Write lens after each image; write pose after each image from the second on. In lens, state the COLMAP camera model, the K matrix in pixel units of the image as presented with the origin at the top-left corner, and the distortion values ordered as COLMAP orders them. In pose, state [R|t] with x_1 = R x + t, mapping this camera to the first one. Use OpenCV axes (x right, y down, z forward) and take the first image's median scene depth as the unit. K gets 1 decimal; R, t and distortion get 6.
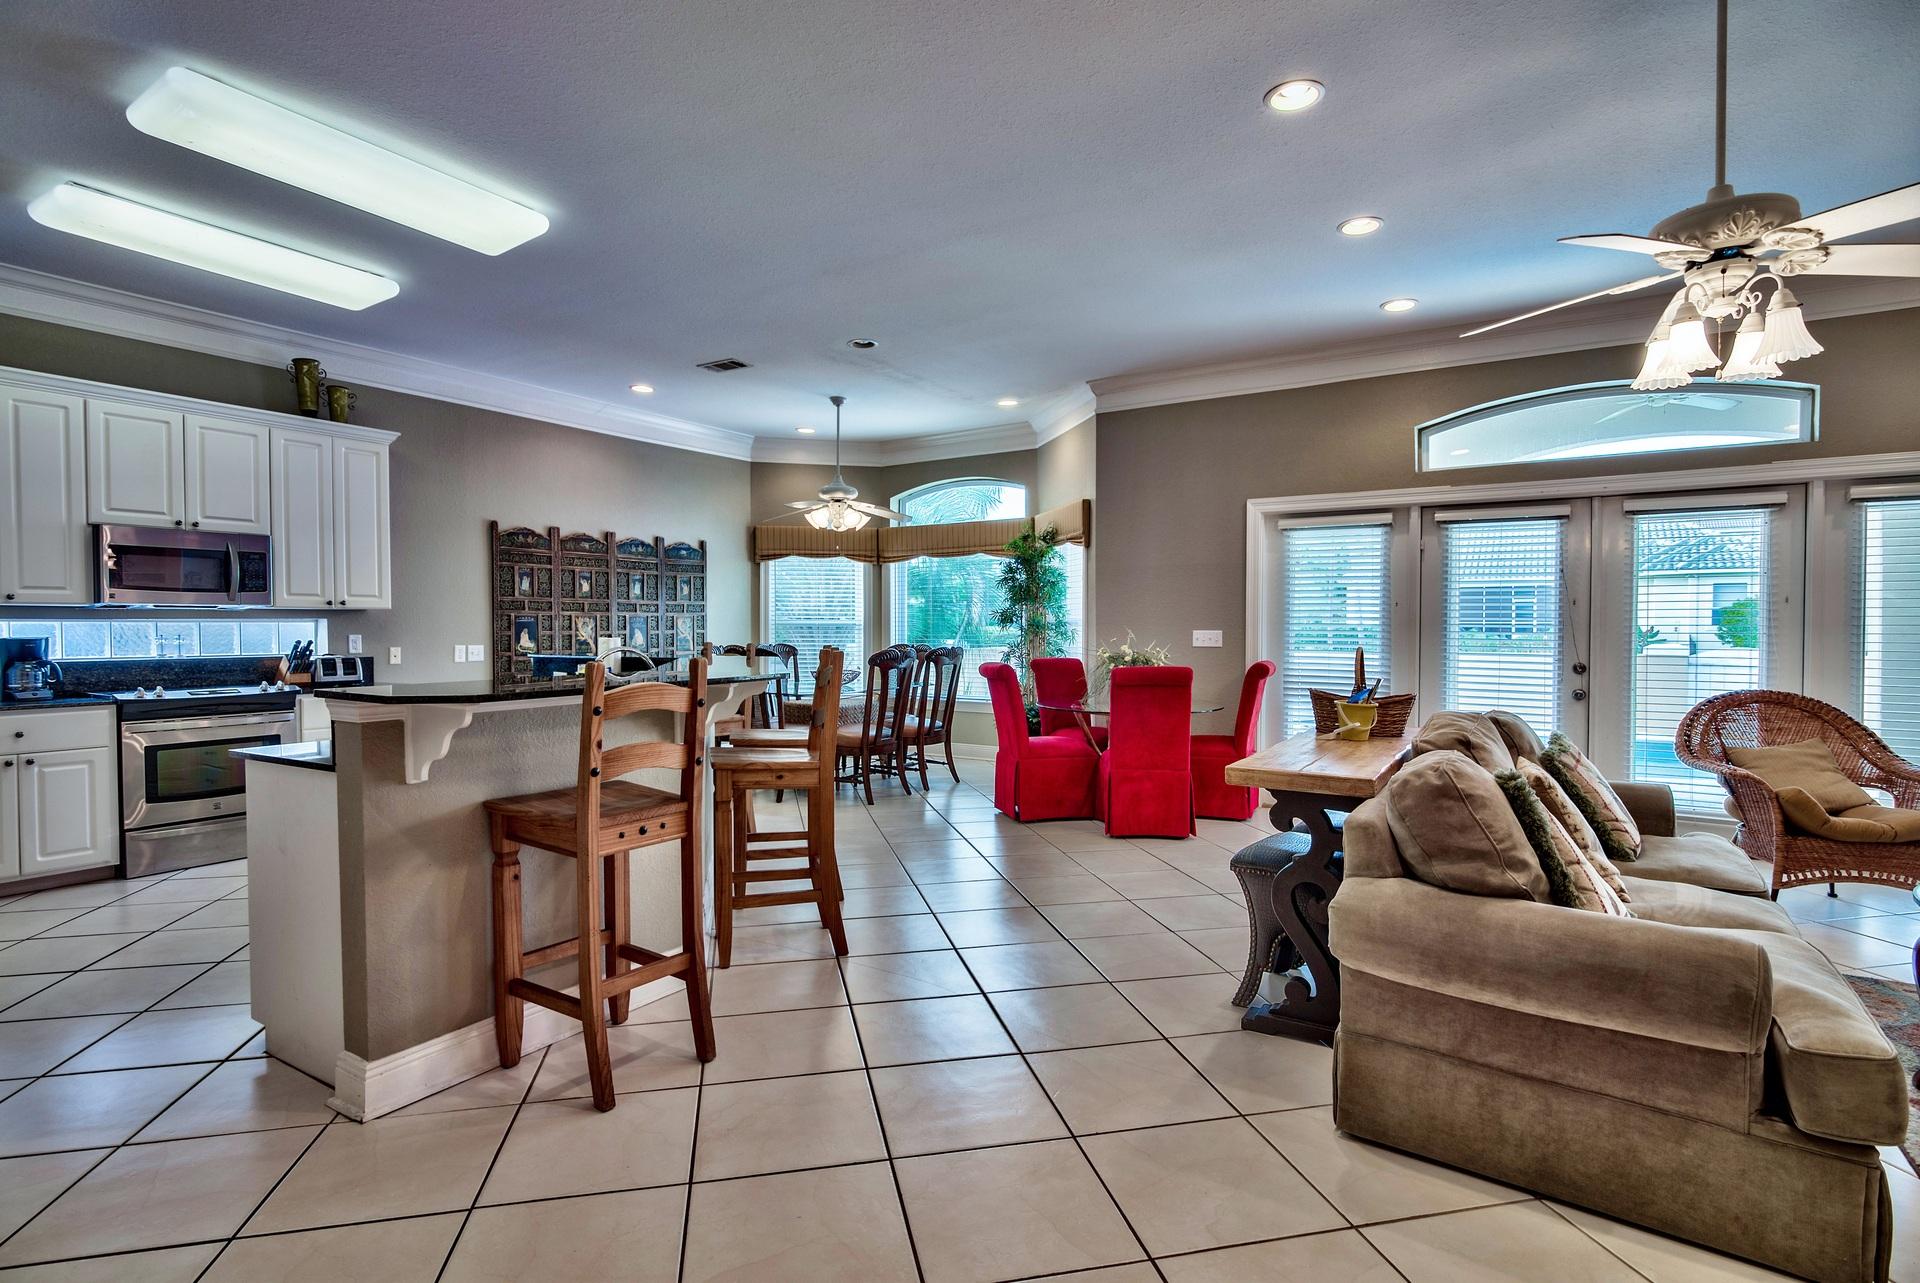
lens RADIAL K [[918.8, 0, 960.0], [0, 918.8, 641.5], [0, 0, 1]] dist [-0.000434, -0.000071]
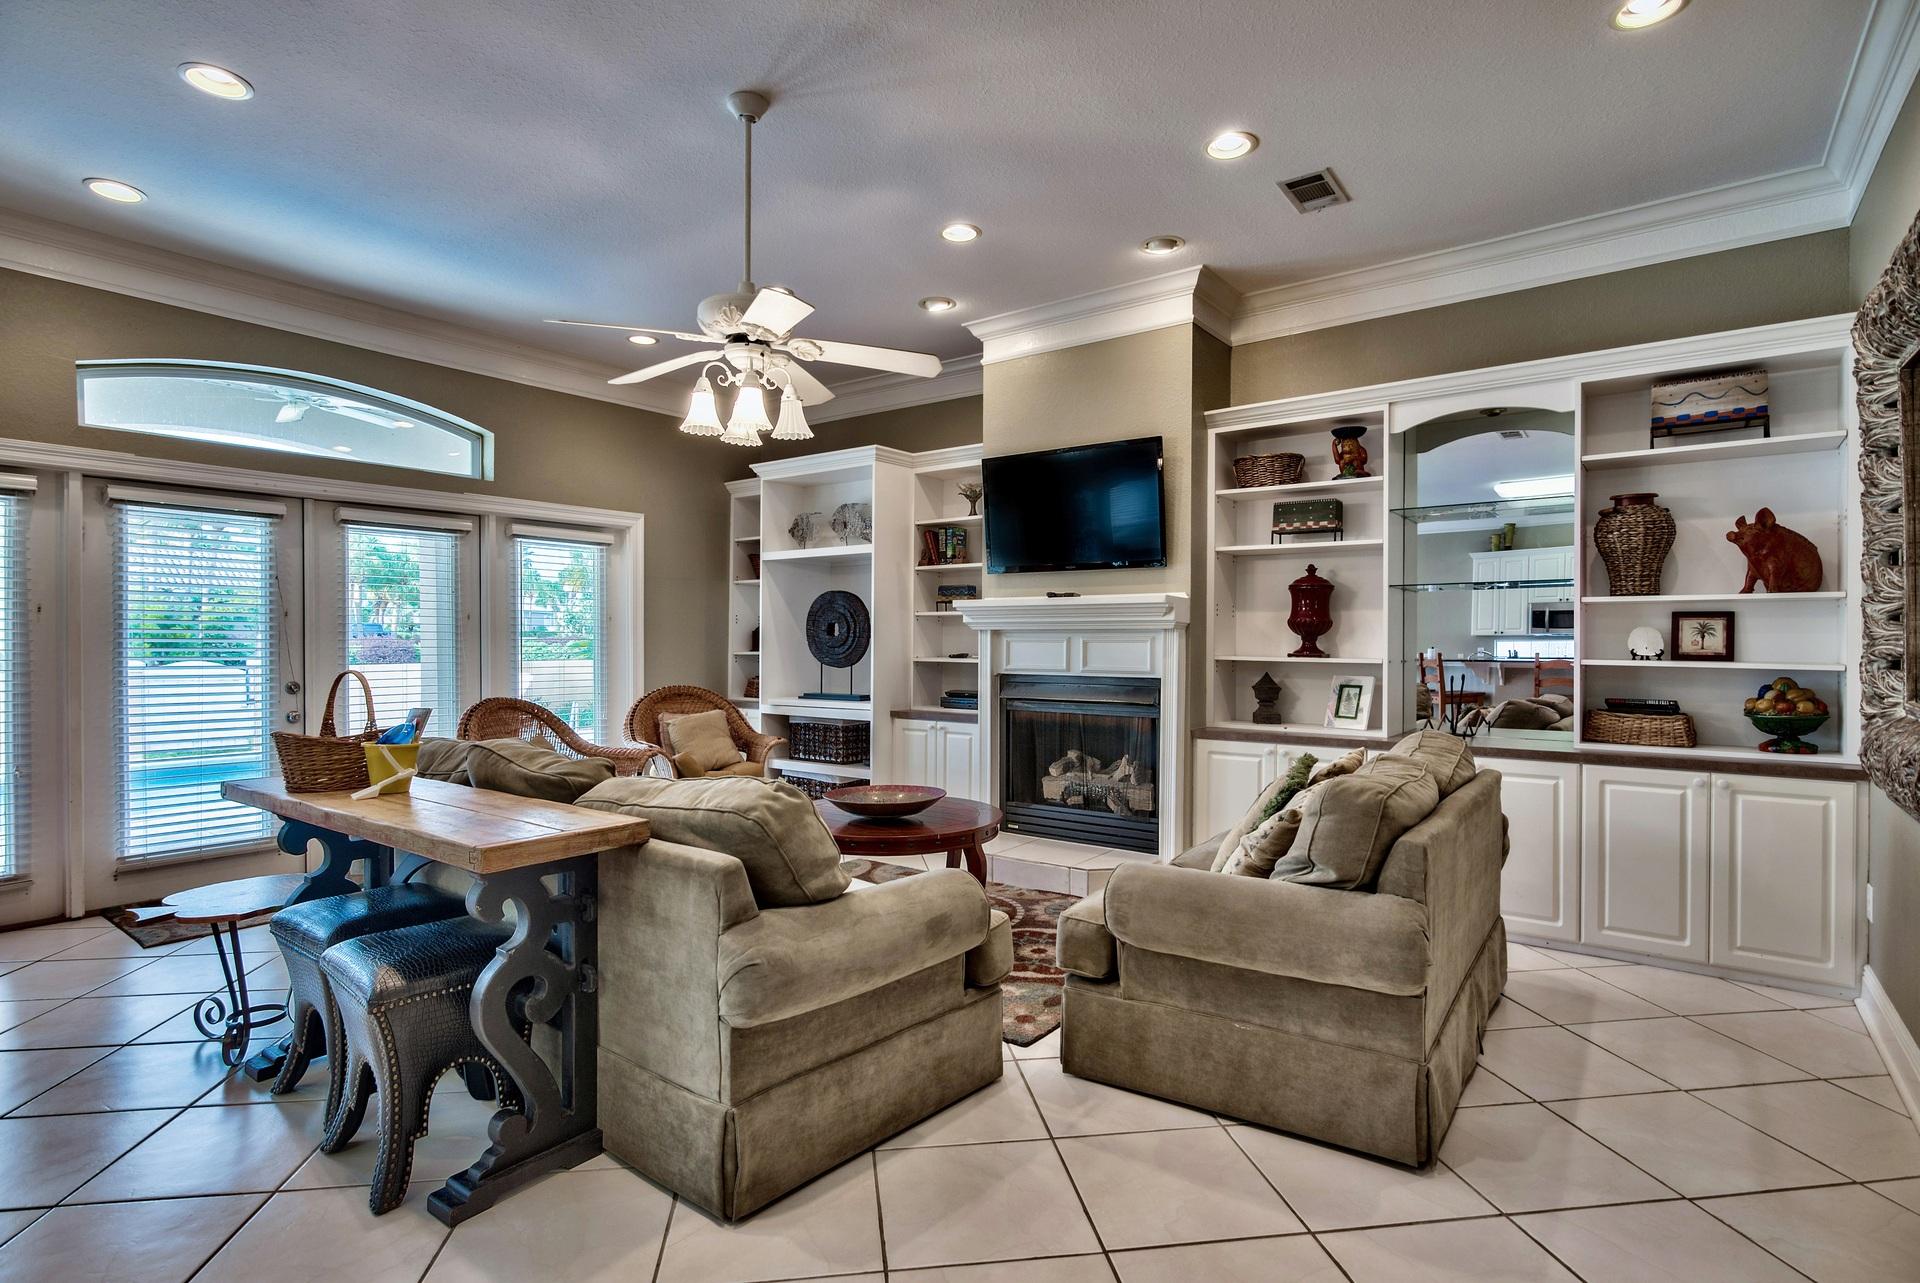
lens RADIAL K [[940.5, 0, 960.0], [0, 940.5, 641.5], [0, 0, 1]] dist [0.000546, -0.000148]
pose [[0.072359, -0.009958, 0.997329, -0.196176], [0.012622, 0.999879, 0.009068, -0.015900], [-0.997299, 0.011932, 0.072476, 0.288658]]
